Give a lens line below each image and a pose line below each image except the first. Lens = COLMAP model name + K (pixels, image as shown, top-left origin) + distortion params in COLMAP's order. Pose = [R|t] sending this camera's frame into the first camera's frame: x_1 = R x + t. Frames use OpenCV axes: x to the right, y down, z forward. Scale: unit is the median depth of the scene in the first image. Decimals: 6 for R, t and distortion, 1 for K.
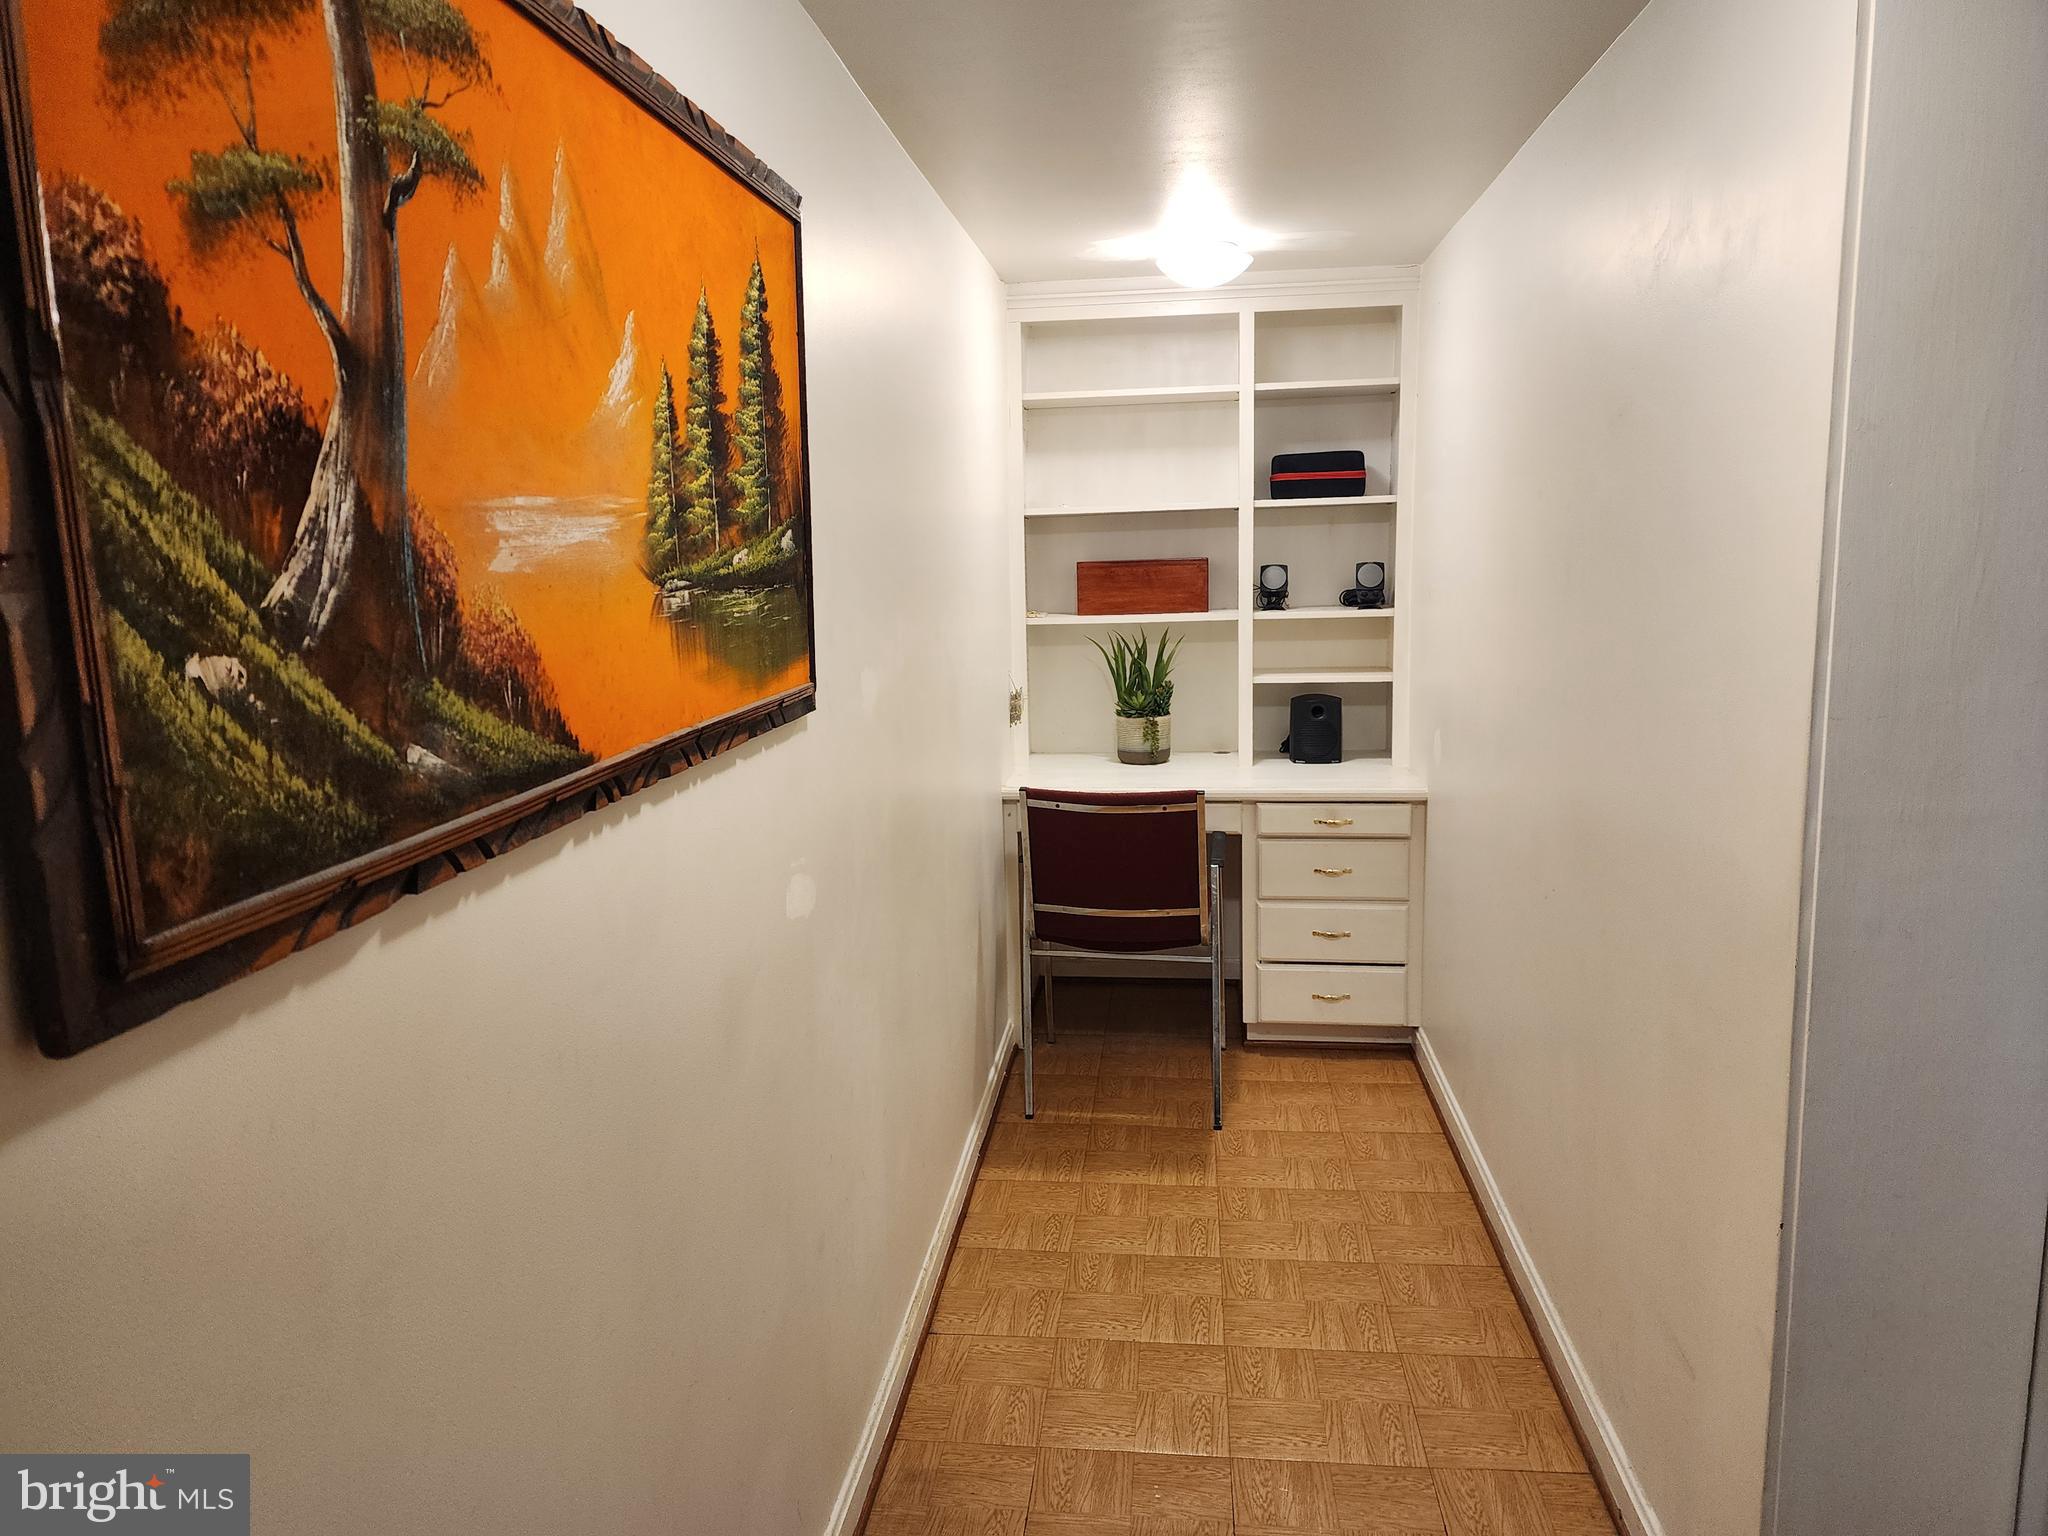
lens RADIAL K [[1374.9, 0, 1023.4], [0, 1374.9, 767.7], [0, 0, 1]] dist [0.004930, -0.000117]
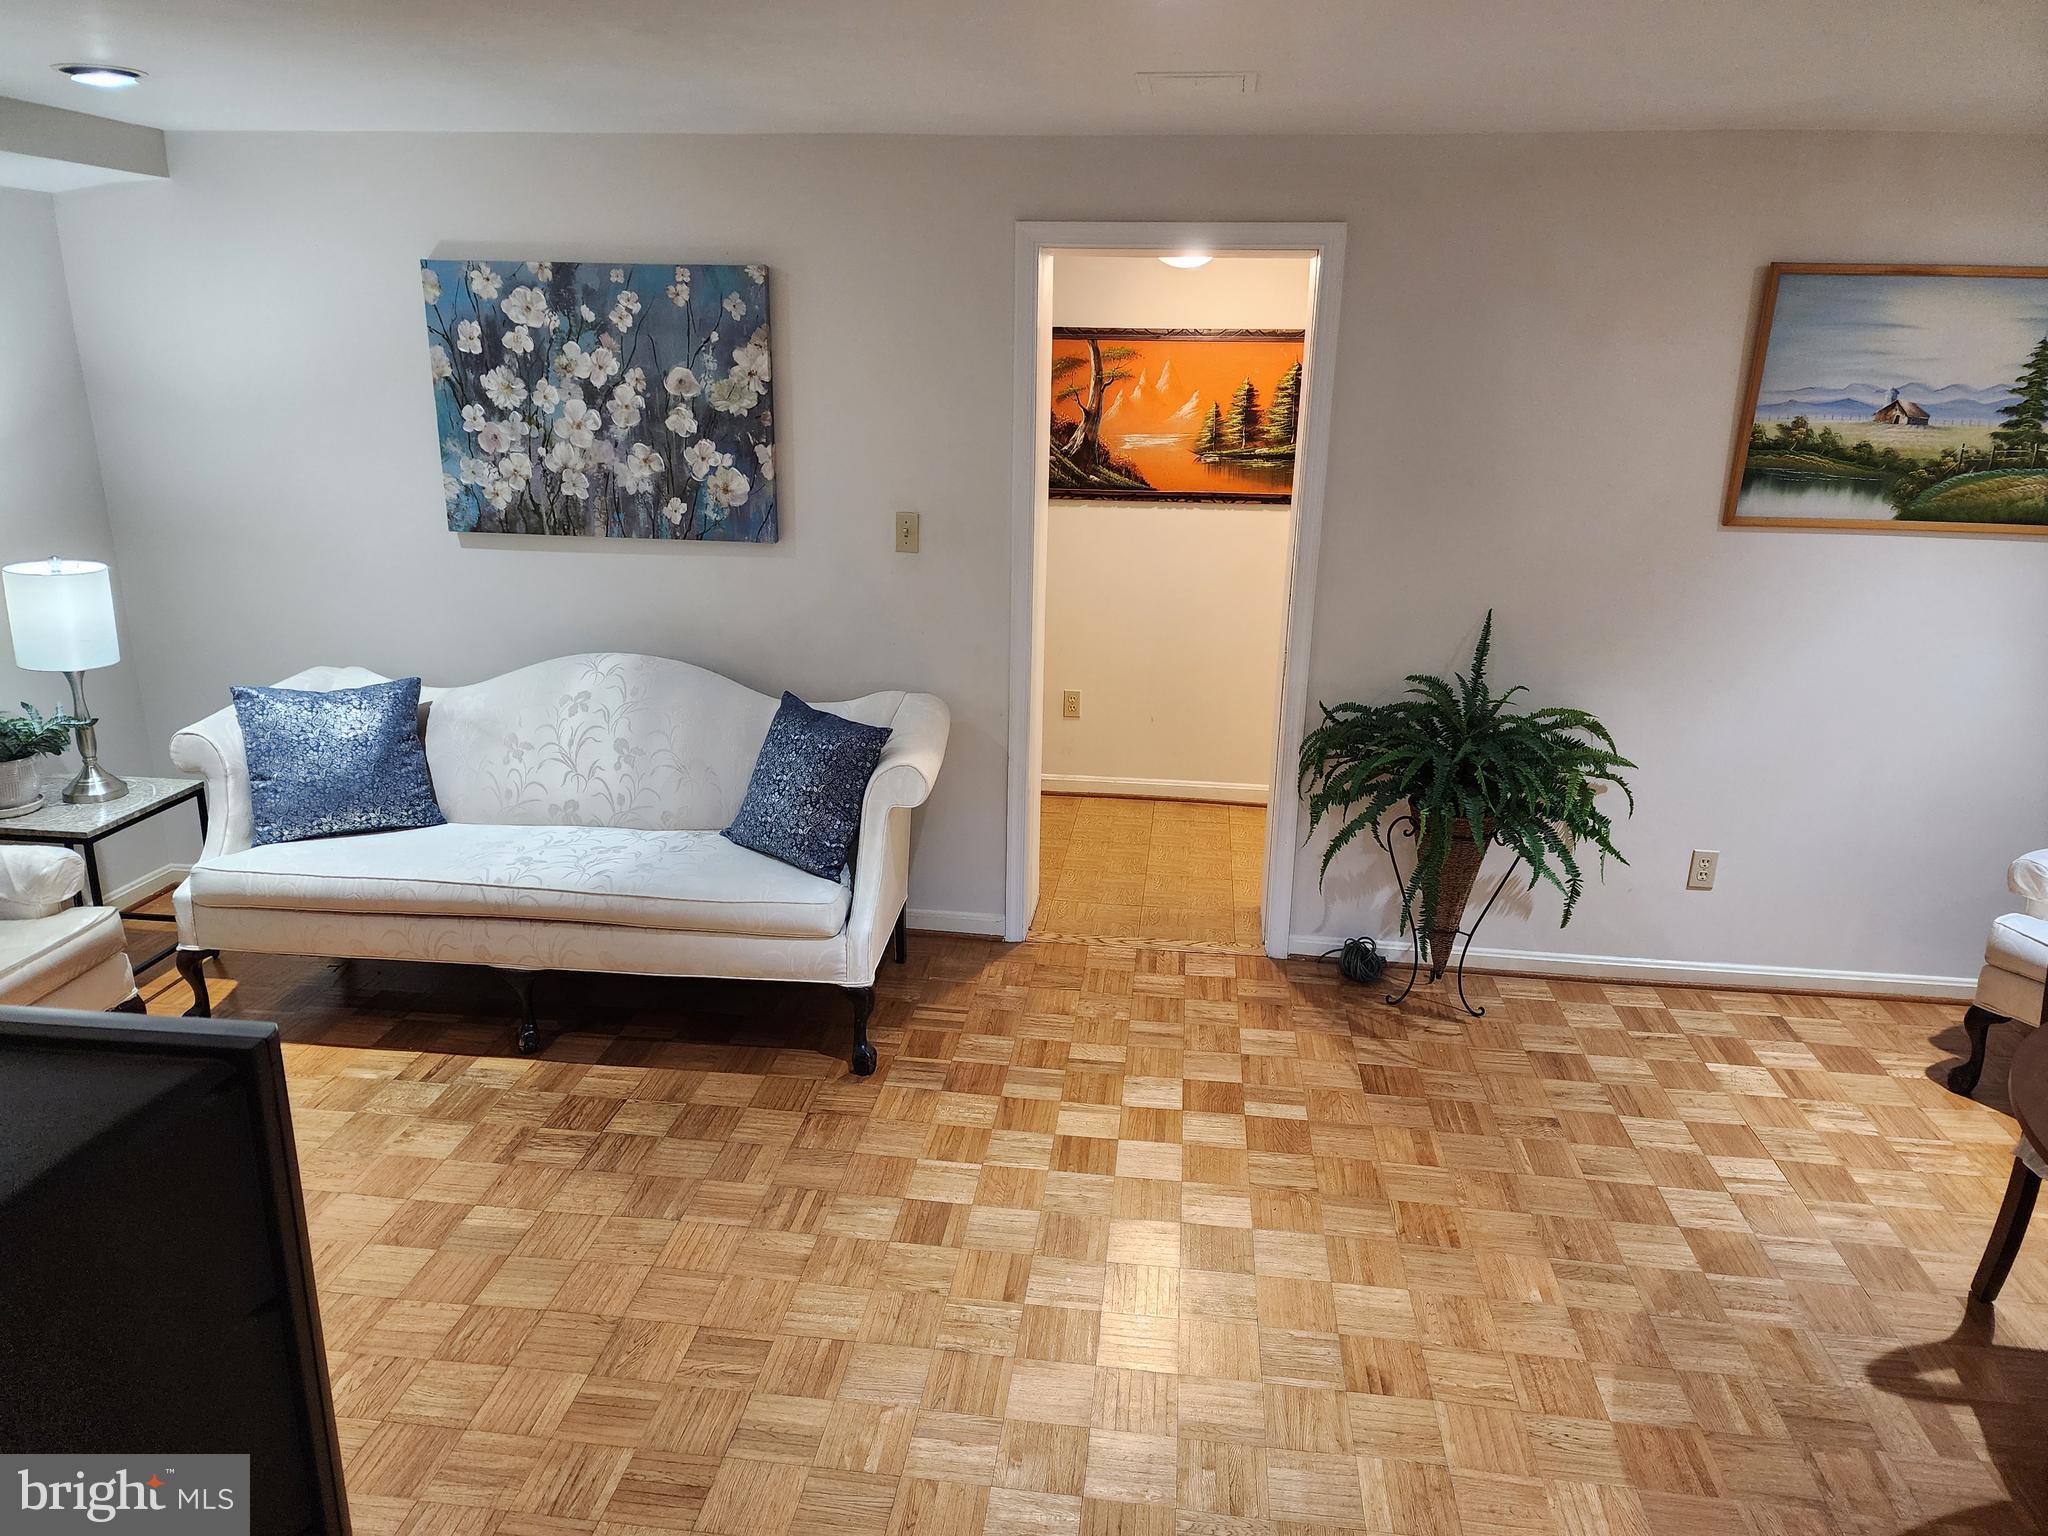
lens RADIAL K [[1374.9, 0, 1019.2], [0, 1374.9, 767.4], [0, 0, 1]] dist [0.004930, -0.000117]
pose [[-0.003172, 0.308858, -0.951103, 5.119223], [-0.171771, 0.936803, 0.304787, -0.537845], [0.985132, 0.164338, 0.050081, 0.502710]]
